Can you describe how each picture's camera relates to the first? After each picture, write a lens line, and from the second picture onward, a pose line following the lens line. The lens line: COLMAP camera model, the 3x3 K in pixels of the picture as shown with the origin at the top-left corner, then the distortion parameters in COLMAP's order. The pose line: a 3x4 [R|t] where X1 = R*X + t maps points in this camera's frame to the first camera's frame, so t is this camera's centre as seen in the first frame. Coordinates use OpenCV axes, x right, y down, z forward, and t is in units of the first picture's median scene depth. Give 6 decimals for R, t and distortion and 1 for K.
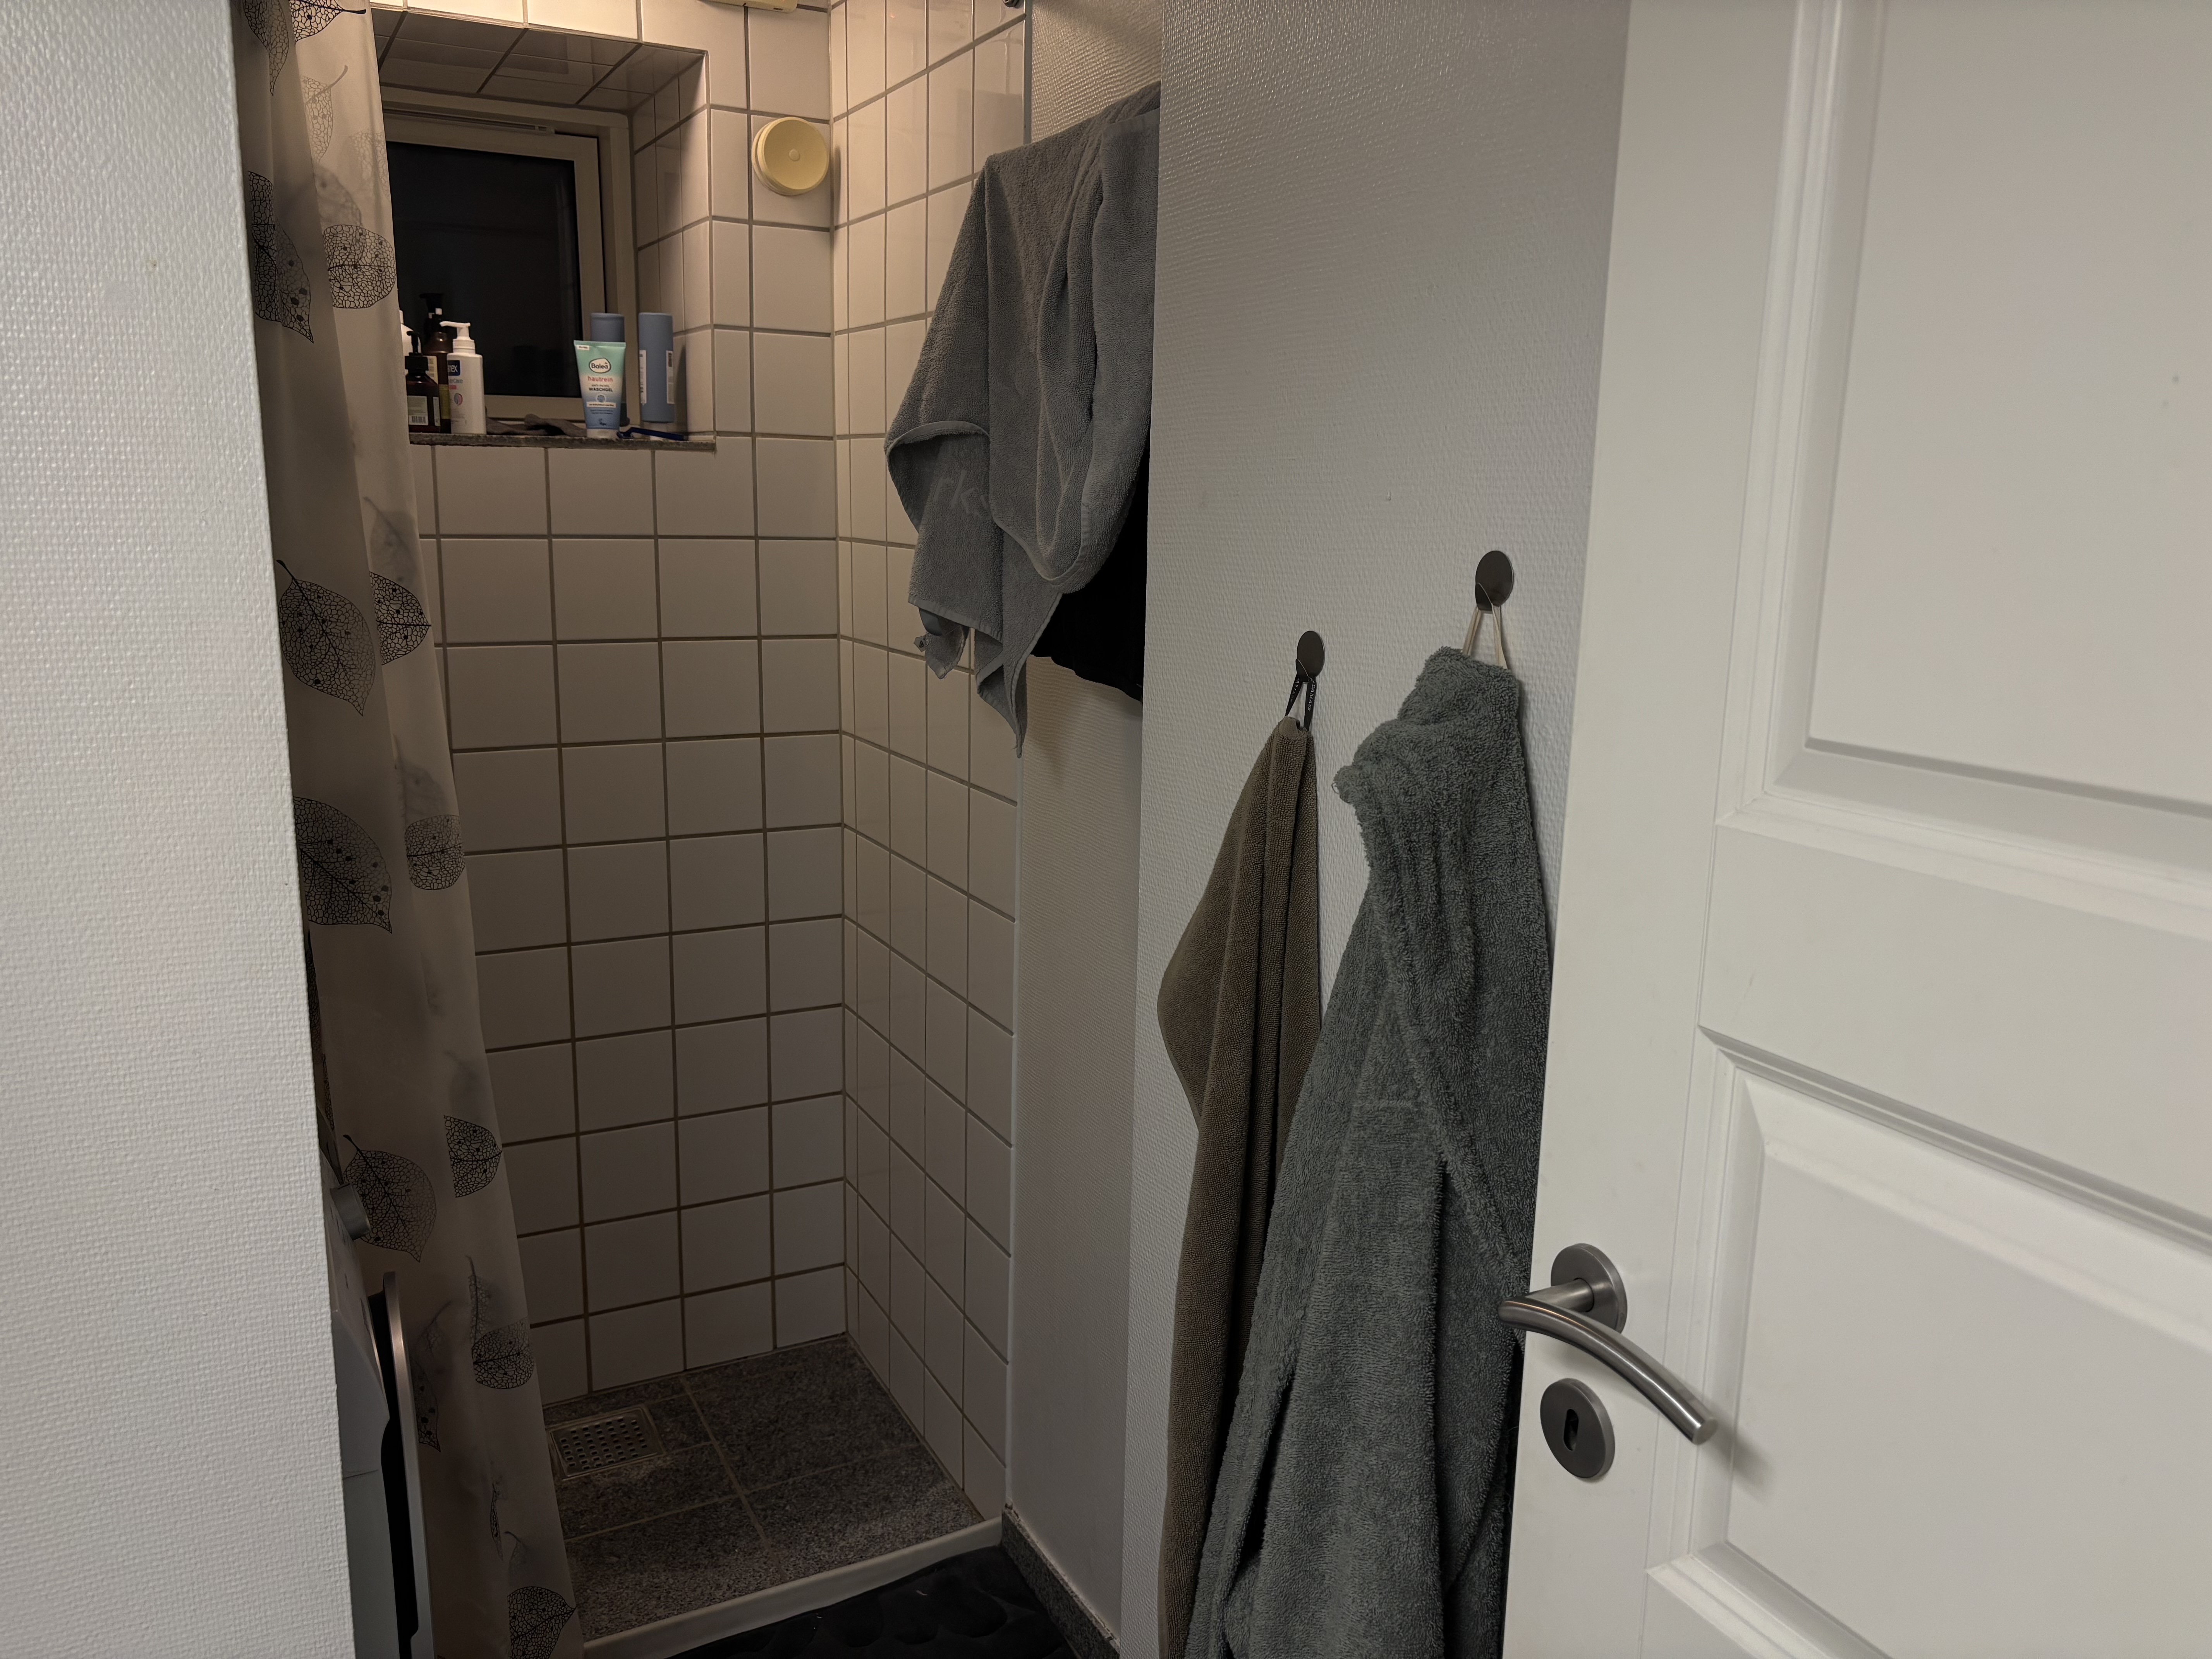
lens RADIAL K [[1671.7, 0, 1098.2], [0, 1671.7, 834.8], [0, 0, 1]] dist [0.028923, -0.036246]
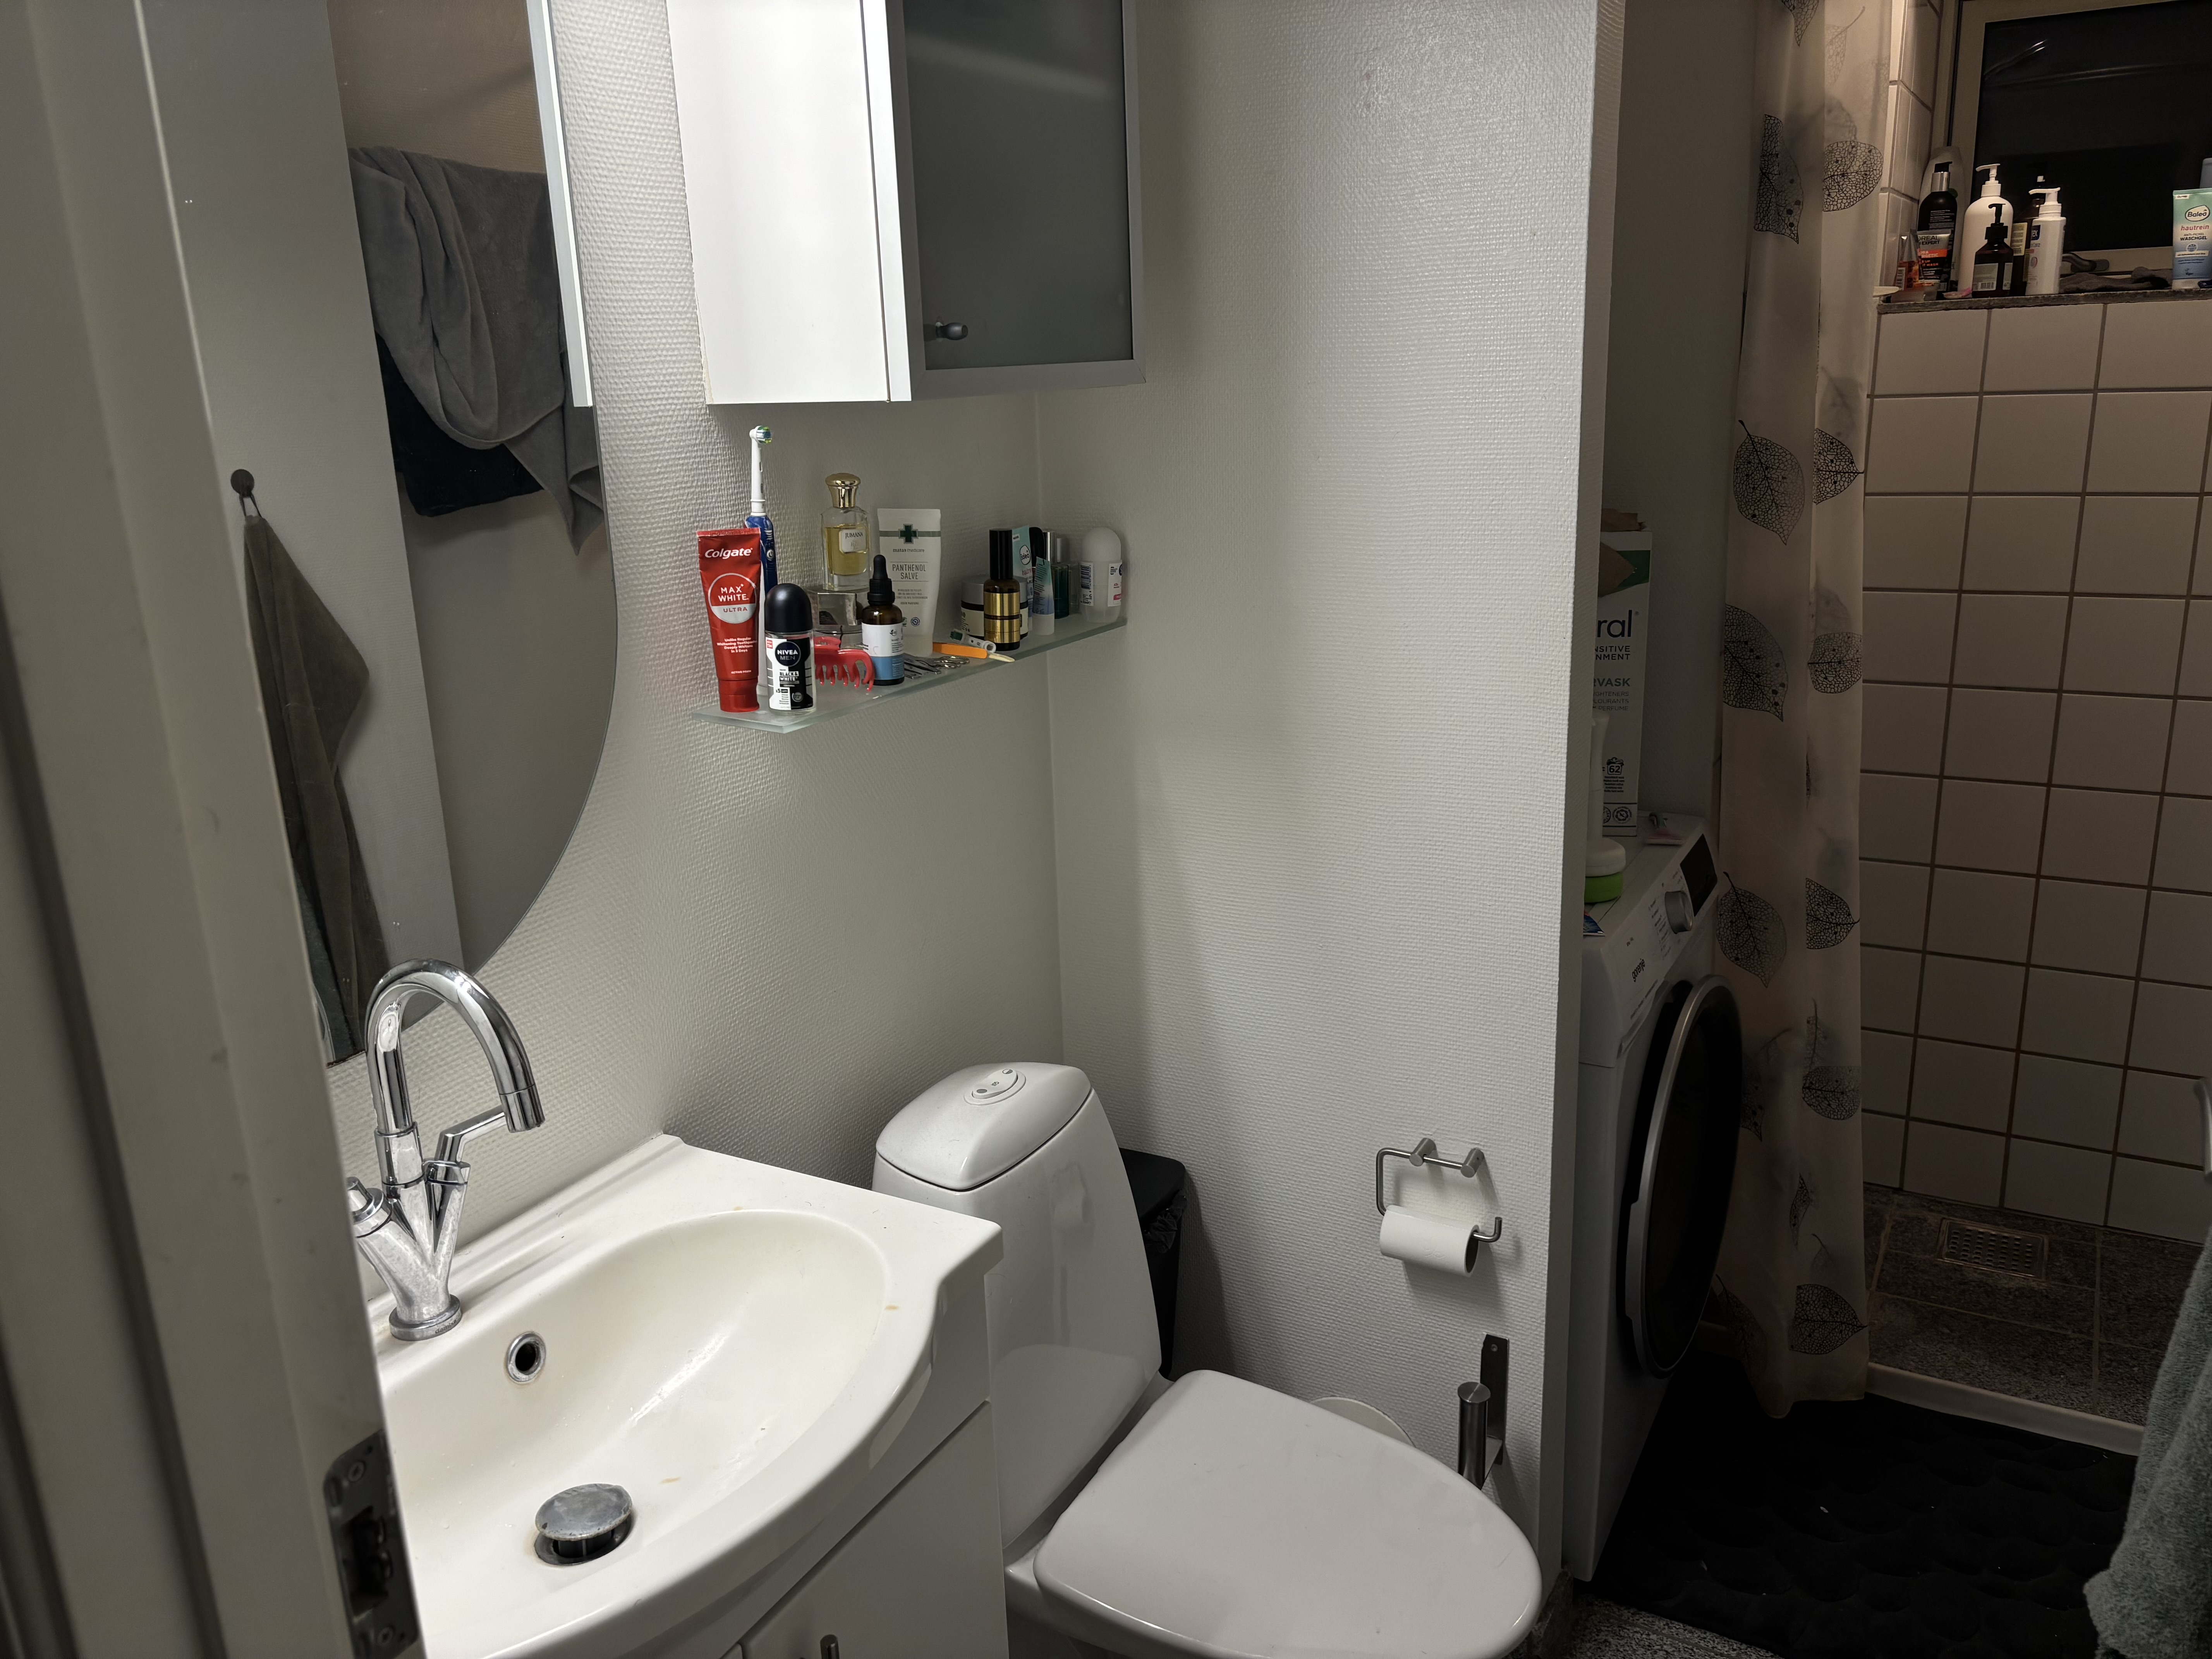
lens RADIAL K [[1671.7, 0, 1107.2], [0, 1671.7, 827.0], [0, 0, 1]] dist [0.028923, -0.036246]
pose [[0.545174, 0.188440, -0.816870, 0.244369], [-0.122926, 0.981846, 0.144457, 0.012066], [0.829261, 0.021661, 0.558441, -0.082598]]
